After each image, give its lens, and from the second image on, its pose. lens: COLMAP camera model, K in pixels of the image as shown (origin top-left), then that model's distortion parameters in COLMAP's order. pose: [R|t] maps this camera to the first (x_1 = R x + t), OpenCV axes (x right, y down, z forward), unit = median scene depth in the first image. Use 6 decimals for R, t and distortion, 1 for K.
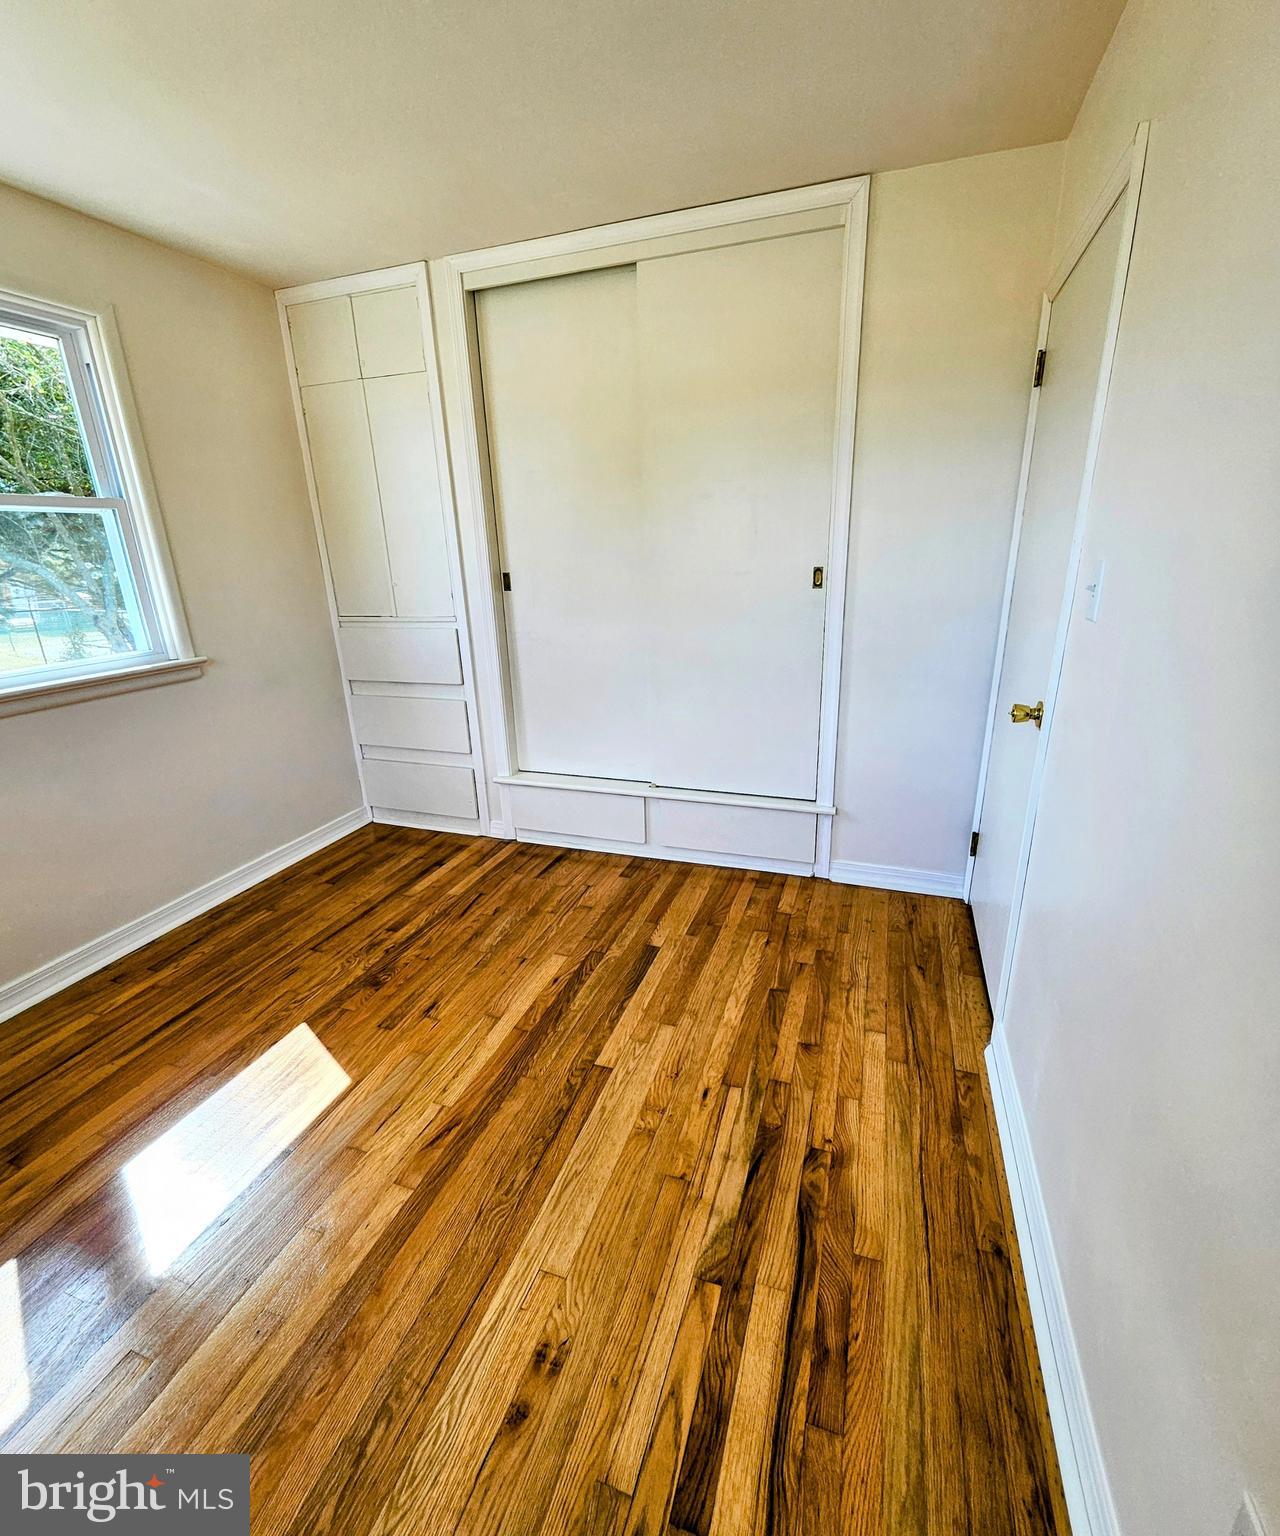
lens RADIAL K [[688.2, 0, 639.1], [0, 688.2, 774.0], [0, 0, 1]] dist [0.001154, -0.000733]
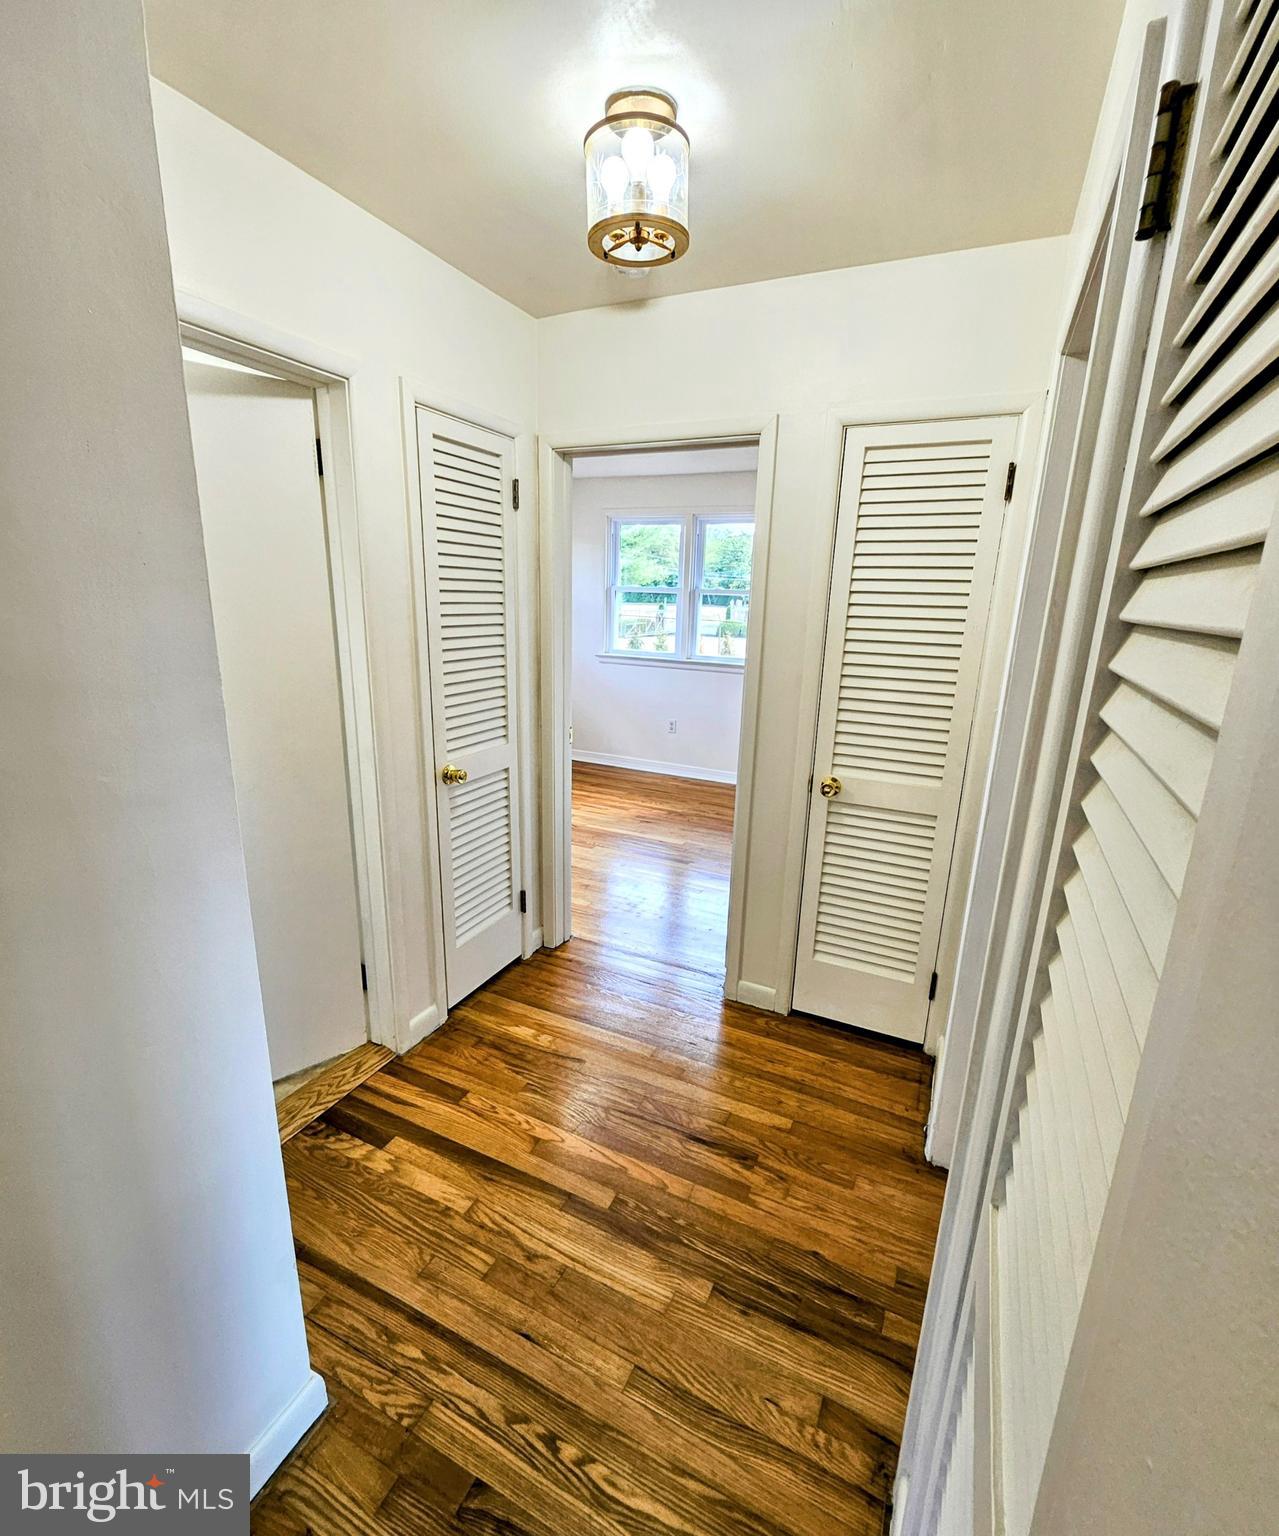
lens RADIAL K [[688.2, 0, 639.9], [0, 688.2, 767.7], [0, 0, 1]] dist [0.001154, -0.000733]
pose [[-0.116291, 0.280009, -0.952928, 1.777508], [-0.324975, 0.895900, 0.302910, -0.493057], [0.938545, 0.344904, -0.013189, 0.897429]]
